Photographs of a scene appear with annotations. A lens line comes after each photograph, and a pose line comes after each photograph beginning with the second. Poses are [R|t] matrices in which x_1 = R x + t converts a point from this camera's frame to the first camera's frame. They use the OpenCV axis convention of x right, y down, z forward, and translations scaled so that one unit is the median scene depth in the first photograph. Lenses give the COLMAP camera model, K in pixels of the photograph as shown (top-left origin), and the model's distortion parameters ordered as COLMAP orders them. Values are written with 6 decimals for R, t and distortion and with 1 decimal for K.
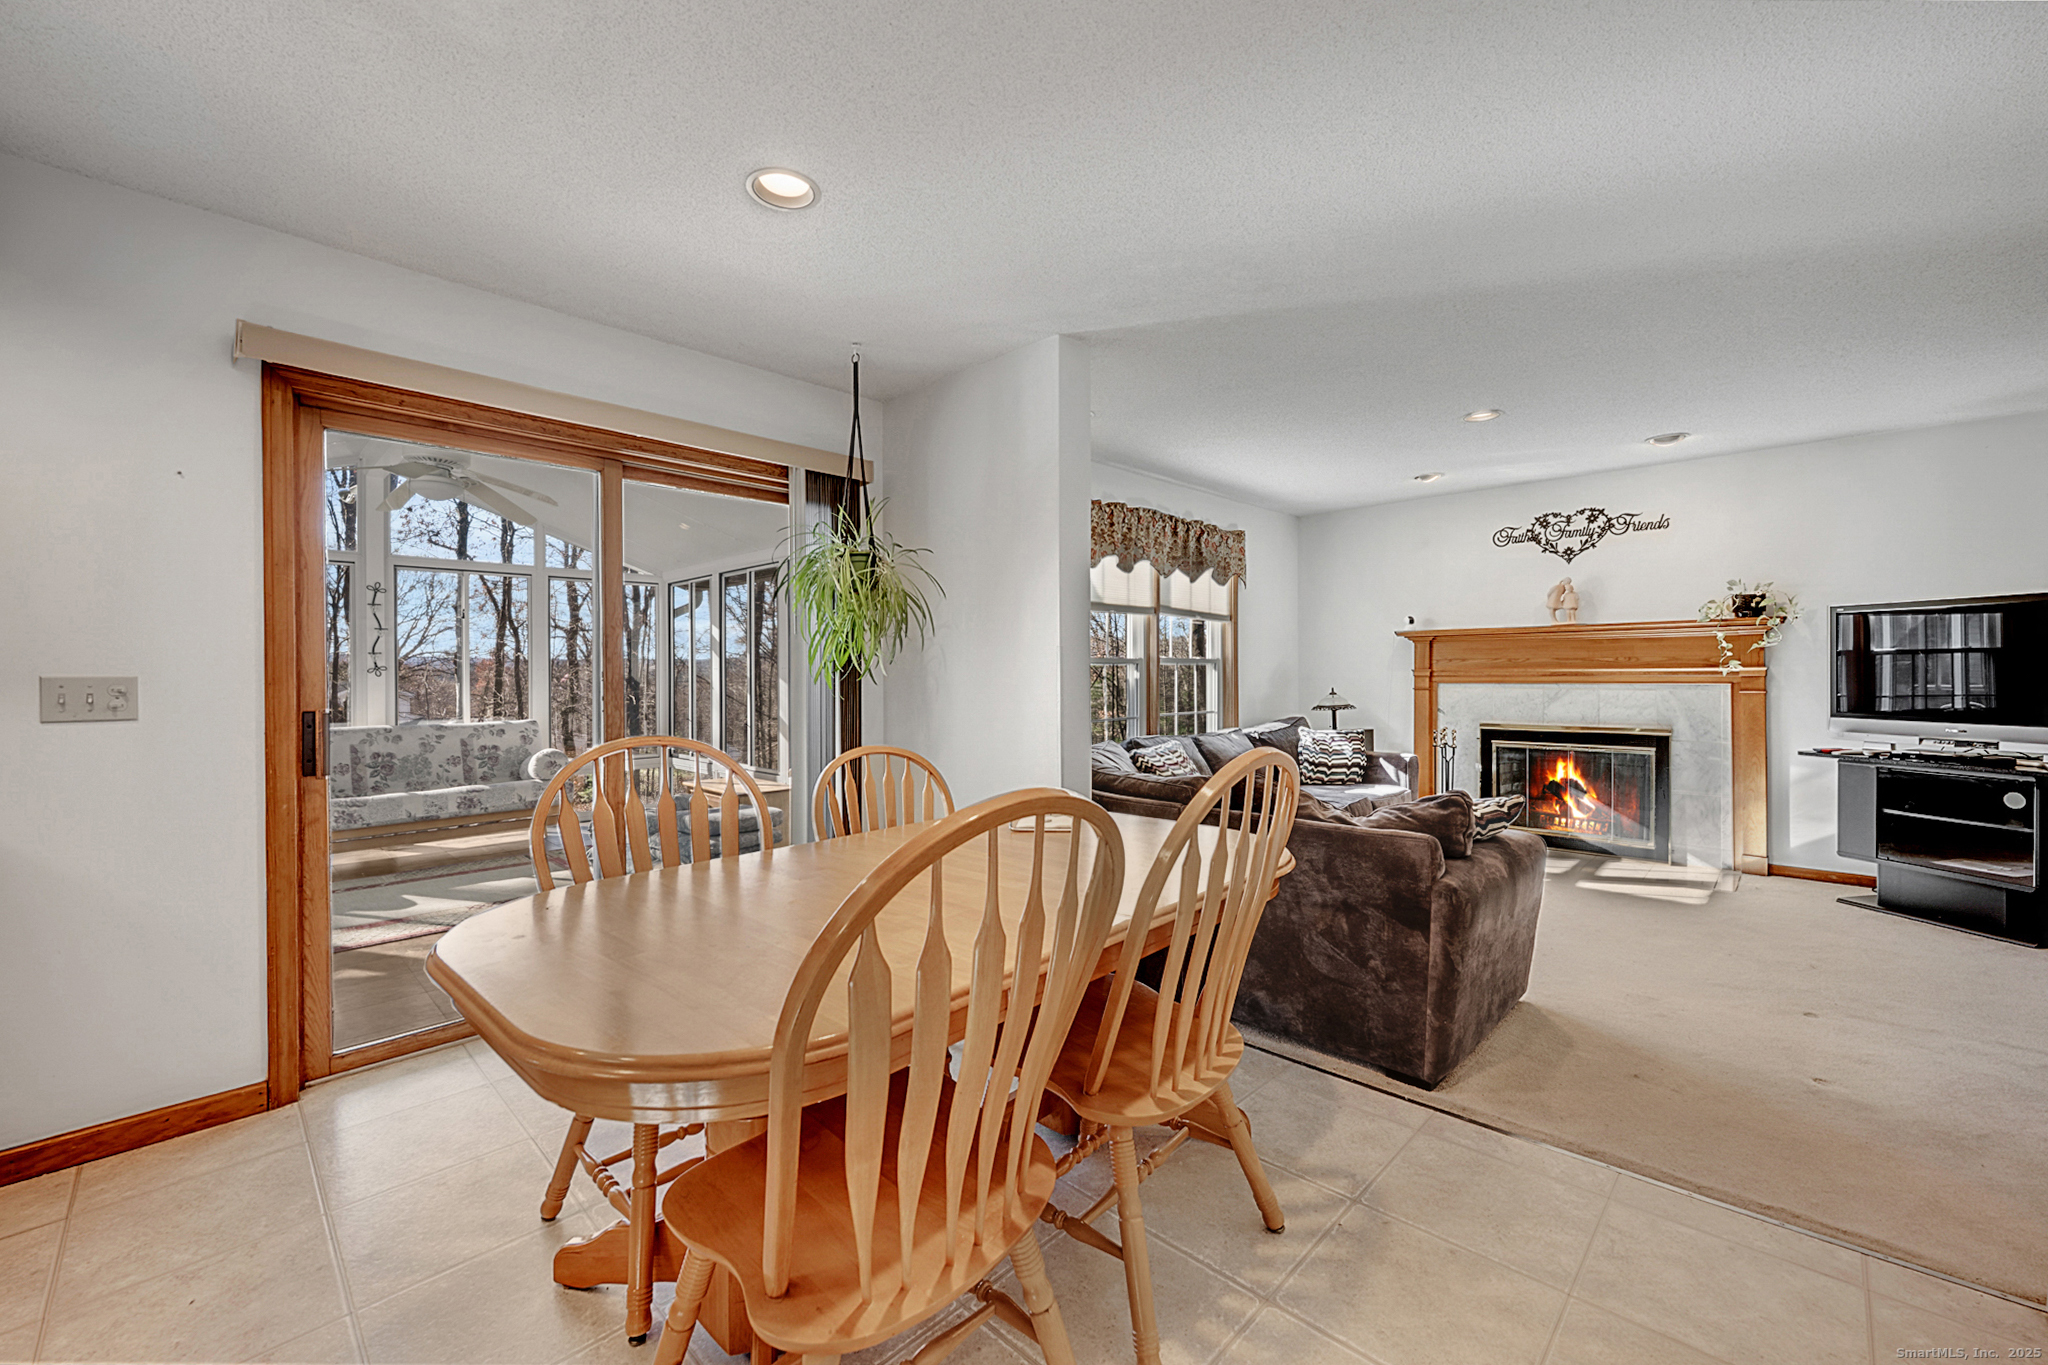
lens RADIAL K [[796.7, 0, 1024.0], [0, 796.7, 682.5], [0, 0, 1]] dist [-0.000360, 0.000002]
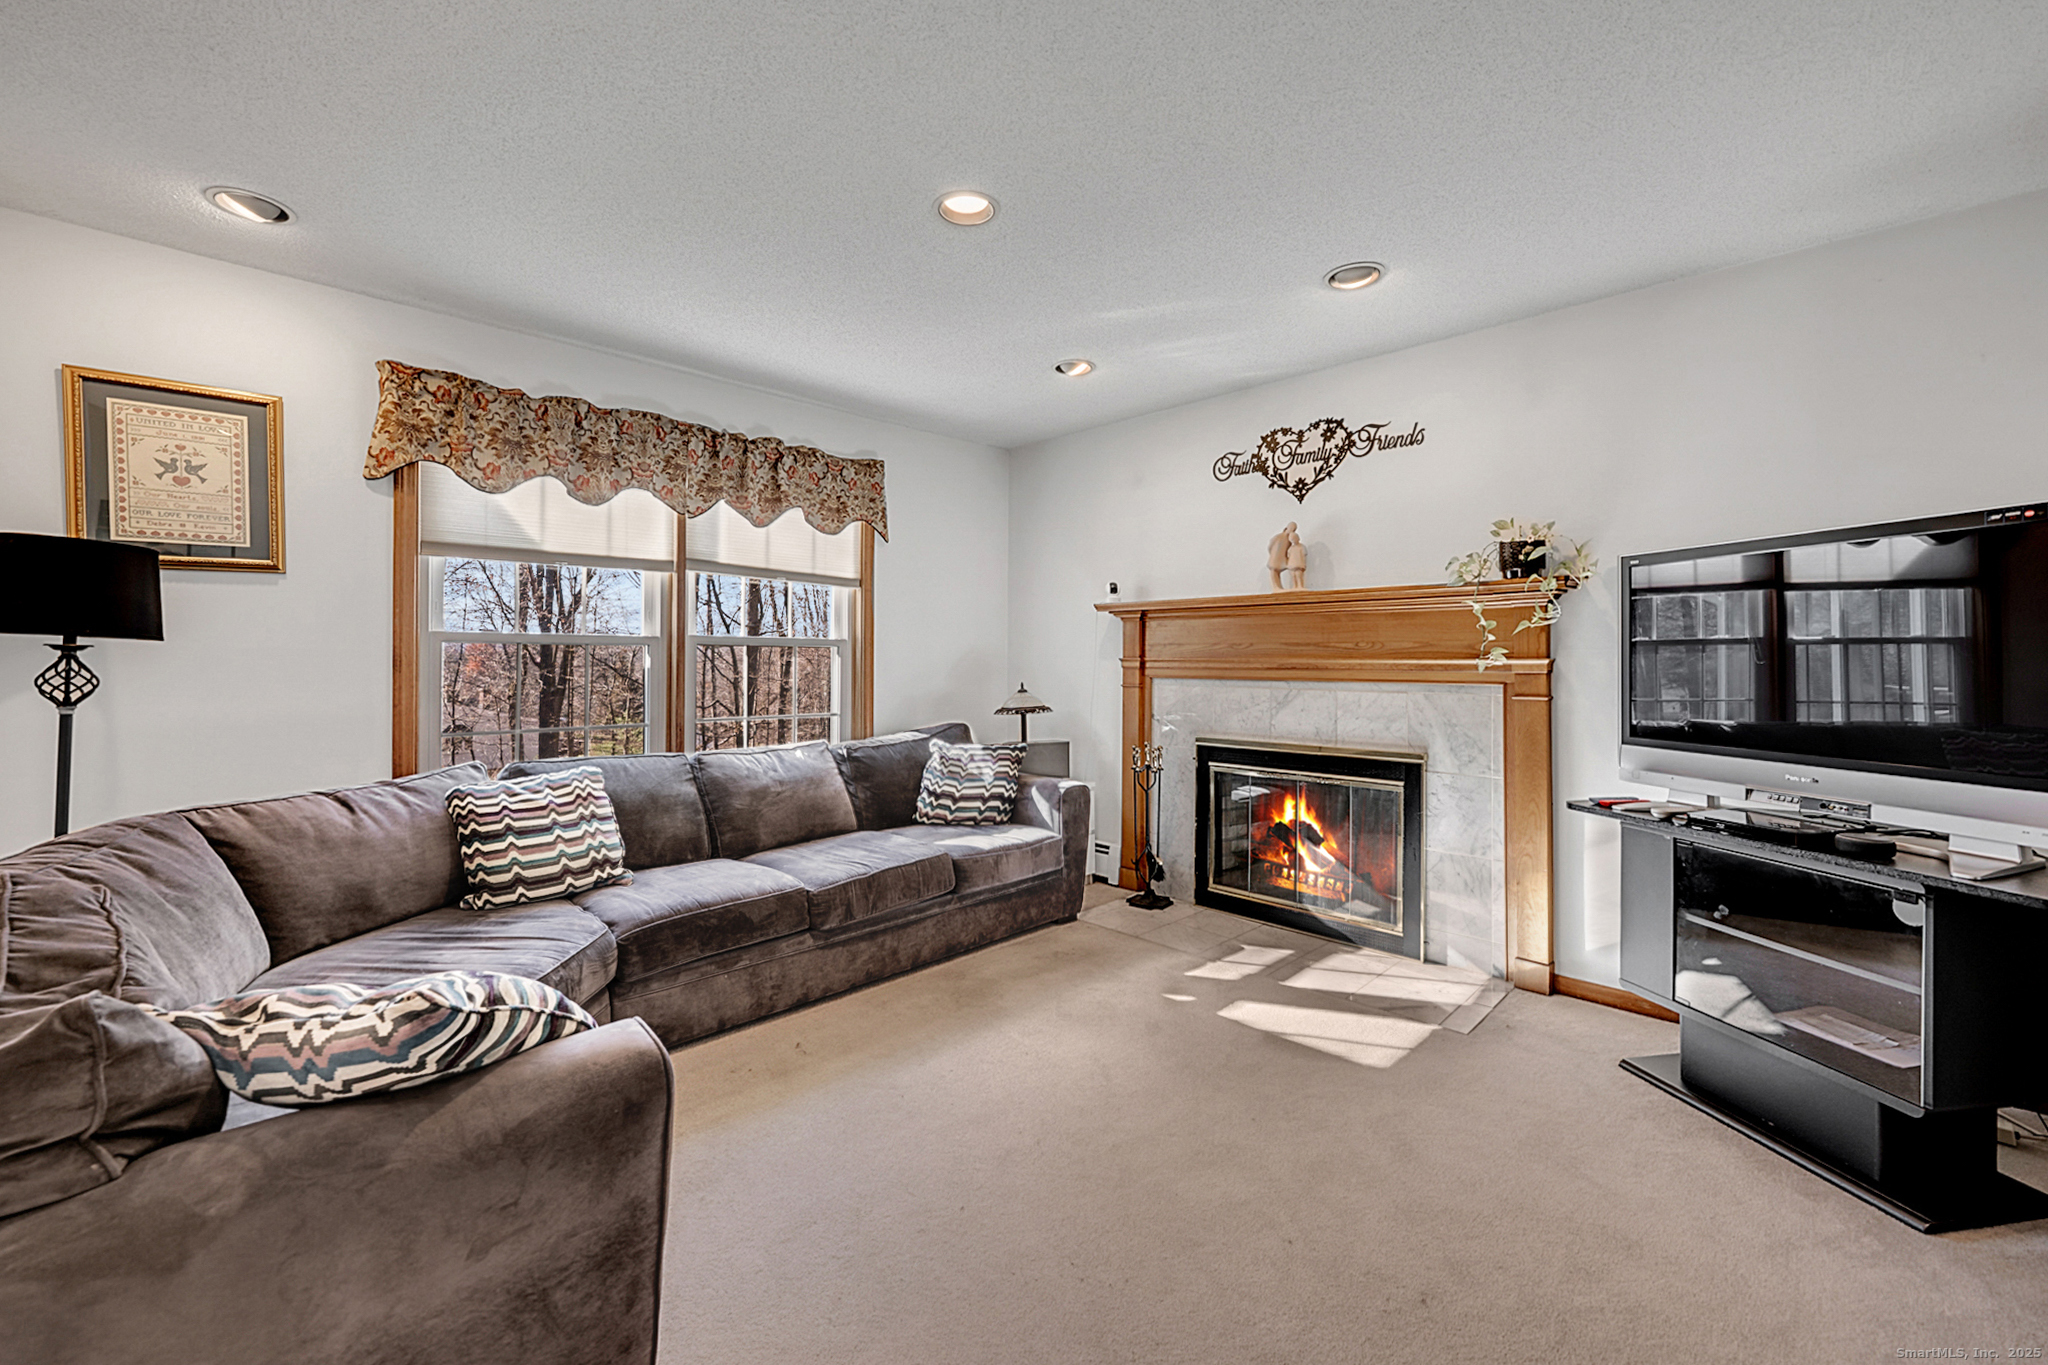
lens RADIAL K [[810.0, 0, 1023.5], [0, 810.0, 667.4], [0, 0, 1]] dist [-0.000602, -0.000065]
pose [[0.999811, 0.010502, -0.016382, 0.467093], [-0.010549, 0.999941, -0.002751, -0.005983], [0.016352, 0.002923, 0.999862, 0.315689]]
